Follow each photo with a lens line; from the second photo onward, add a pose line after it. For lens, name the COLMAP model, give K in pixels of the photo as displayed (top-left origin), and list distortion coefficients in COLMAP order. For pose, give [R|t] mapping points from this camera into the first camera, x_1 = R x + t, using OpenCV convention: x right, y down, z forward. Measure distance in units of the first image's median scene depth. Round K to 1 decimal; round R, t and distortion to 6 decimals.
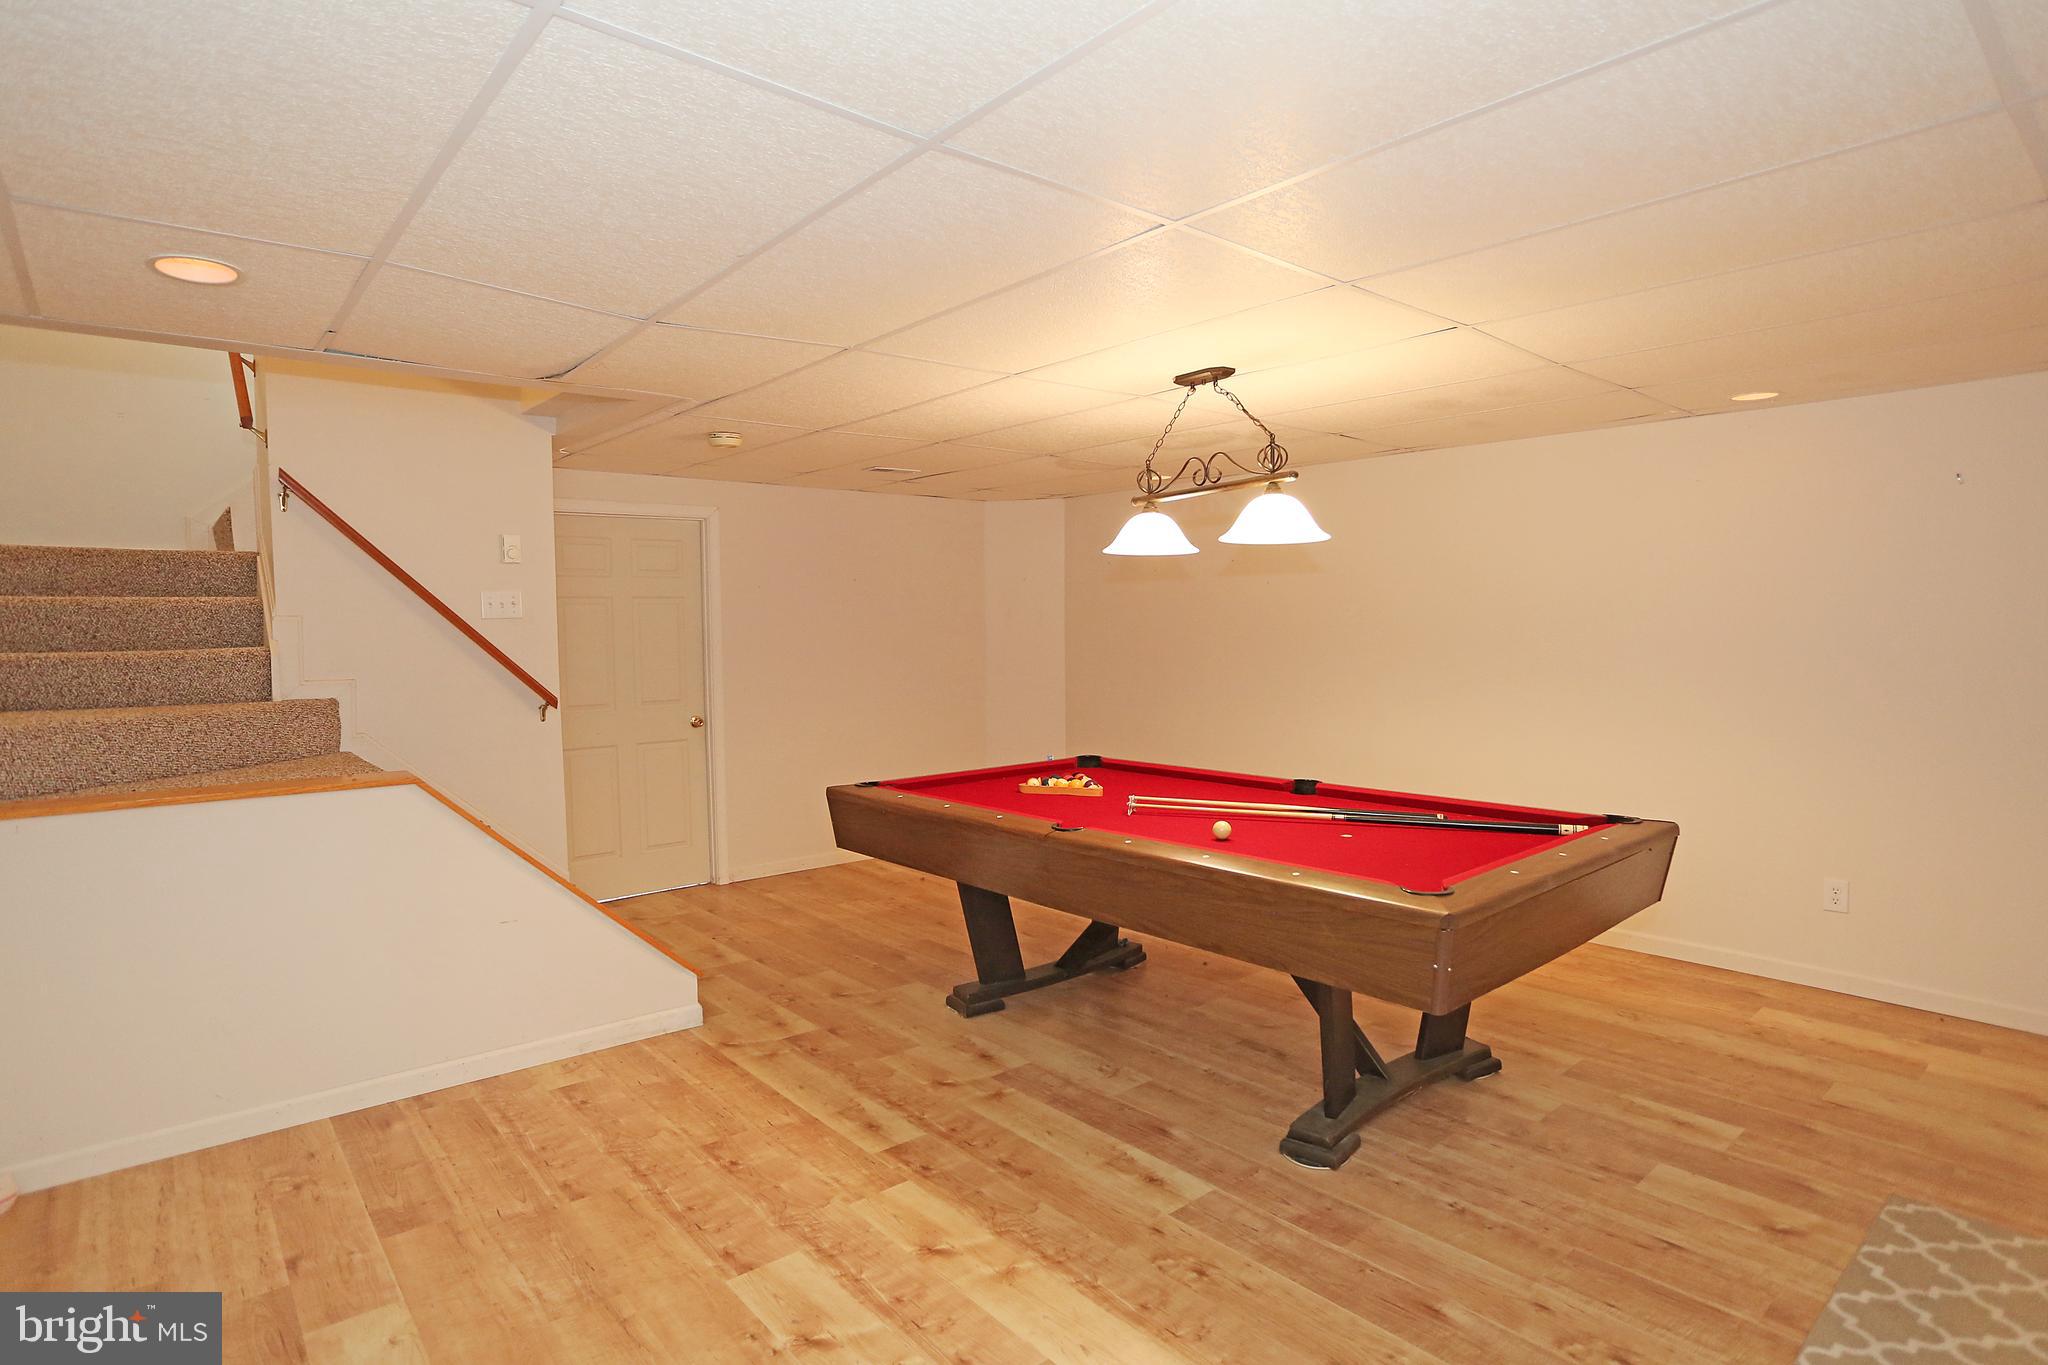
lens RADIAL K [[1064.4, 0, 994.0], [0, 1064.4, 674.9], [0, 0, 1]] dist [-0.073813, 0.031667]
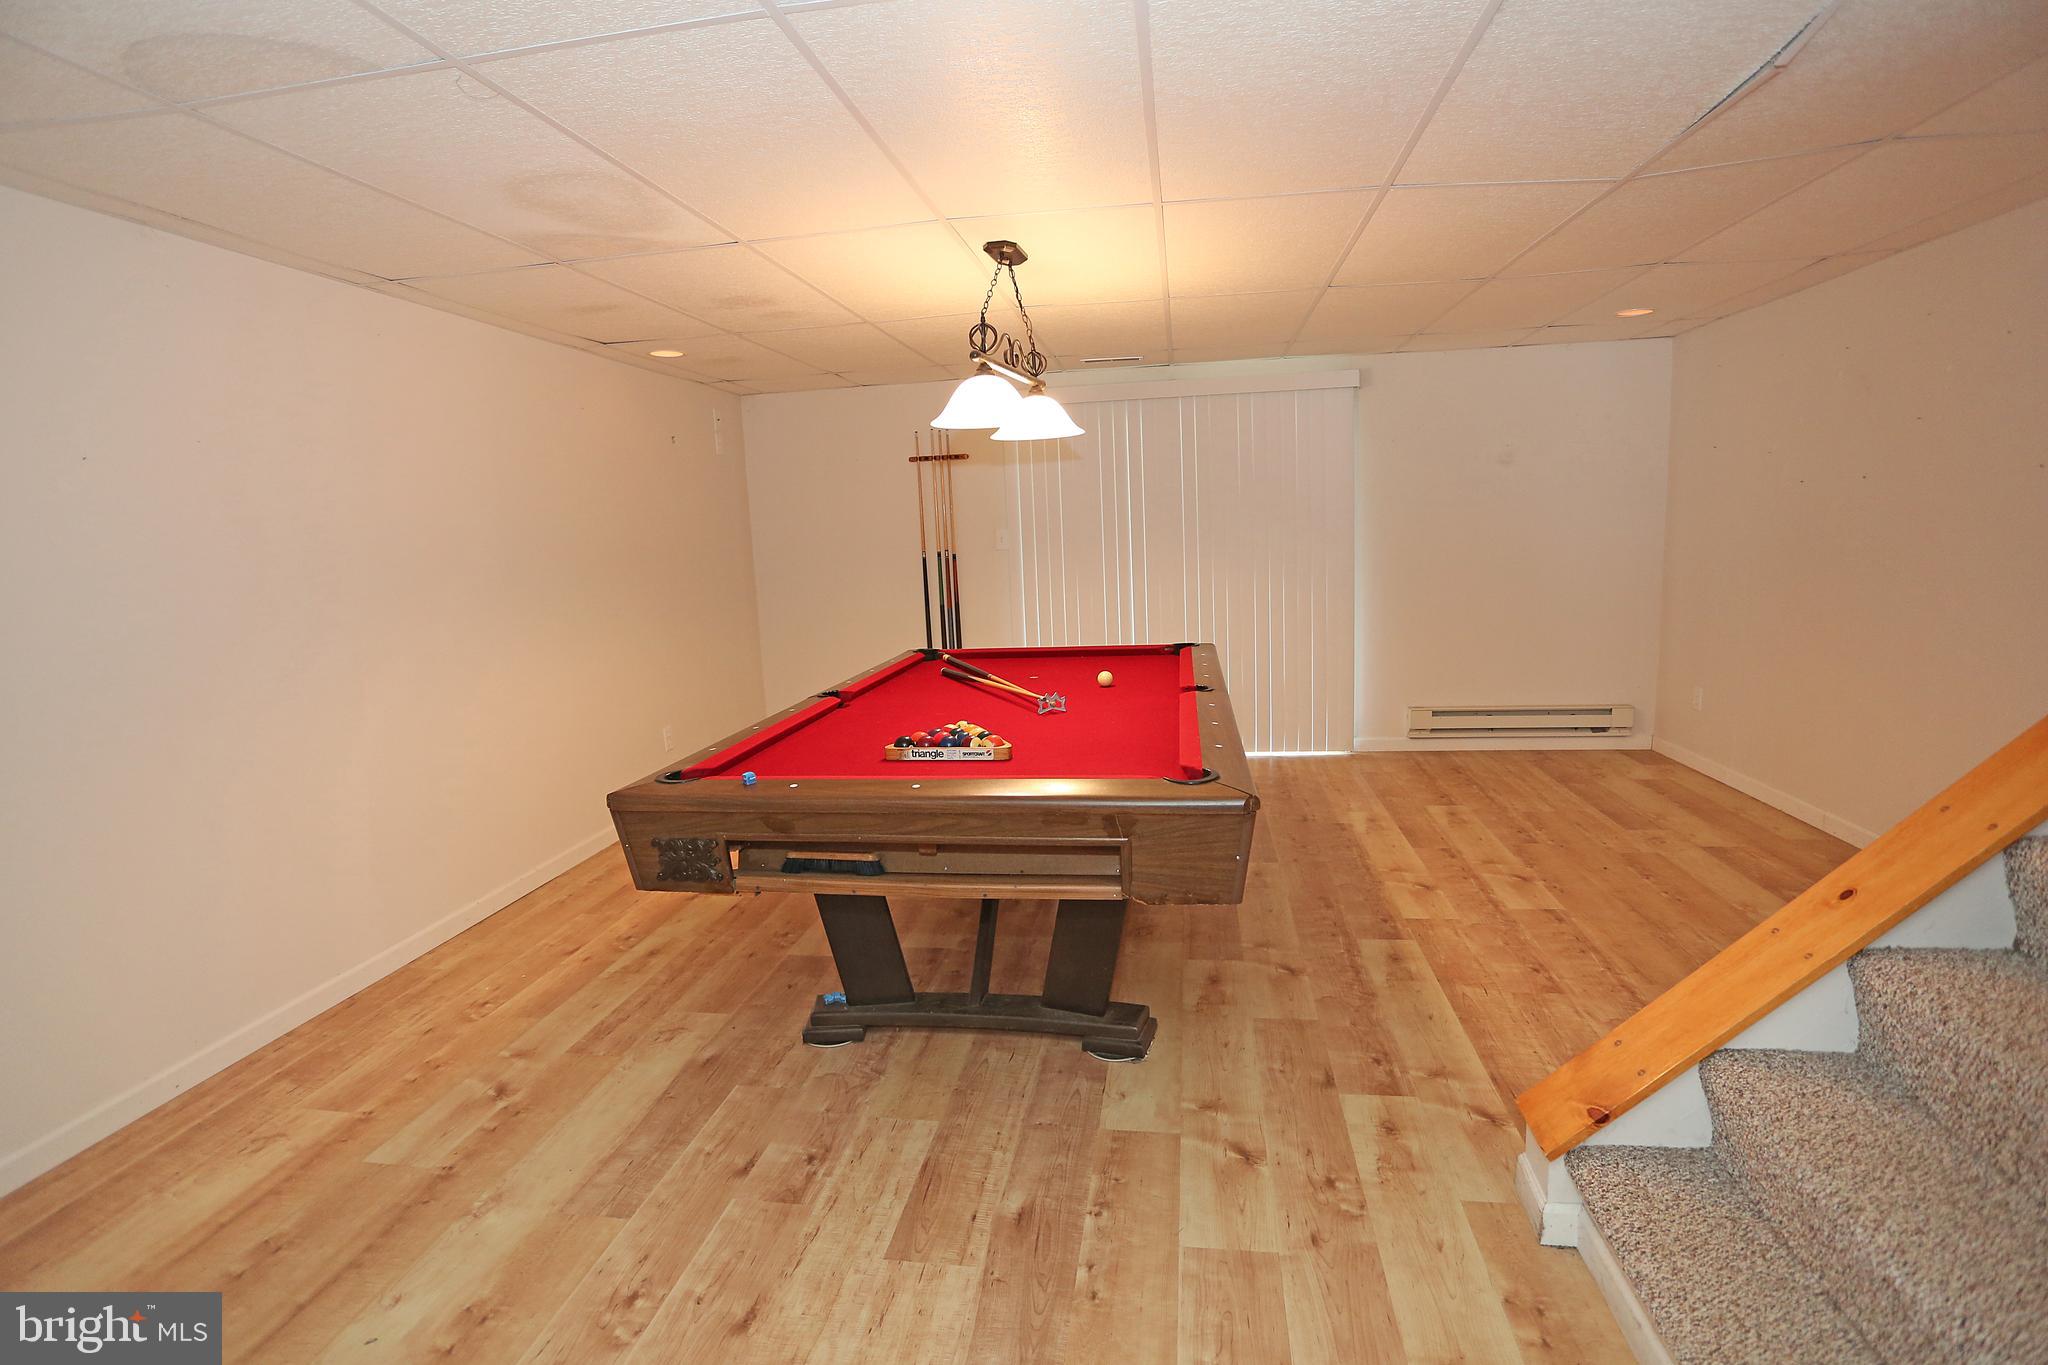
lens RADIAL K [[1004.5, 0, 1024.4], [0, 1004.5, 675.4], [0, 0, 1]] dist [-0.083229, 0.041948]
pose [[-0.664189, -0.066485, 0.744602, -0.569631], [0.086812, 0.982439, 0.165159, -0.053330], [-0.742507, 0.174337, -0.646753, 1.793265]]
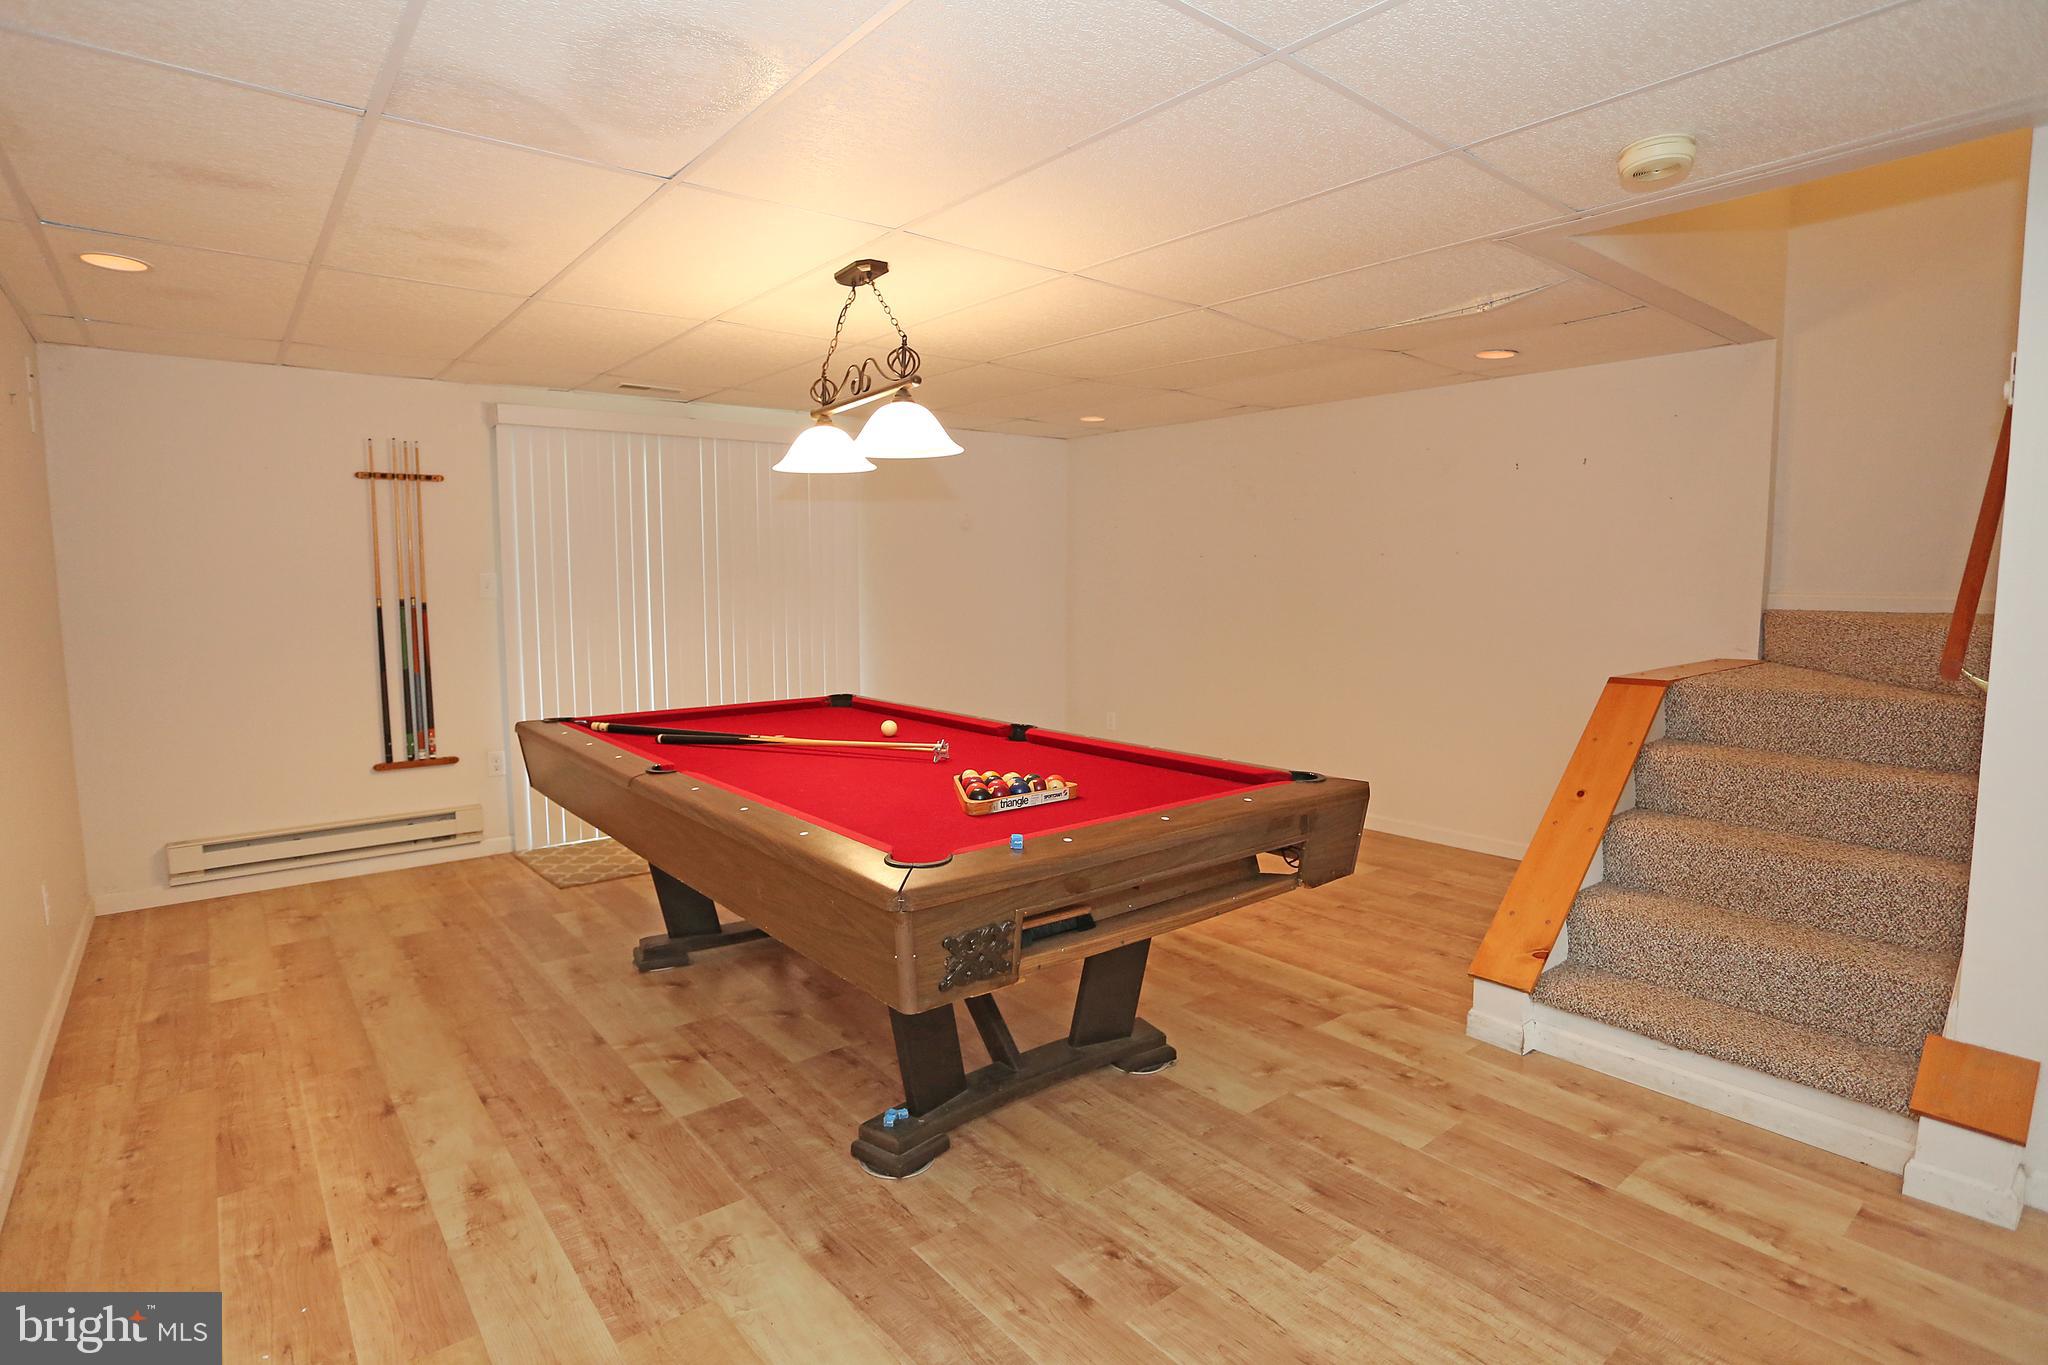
lens RADIAL K [[1042.2, 0, 1005.5], [0, 1042.2, 673.3], [0, 0, 1]] dist [-0.088479, 0.047363]
pose [[-0.999833, 0.016565, 0.007743, 0.079458], [0.017499, 0.989675, 0.142260, -0.070801], [-0.005306, 0.142372, -0.989799, 2.096272]]
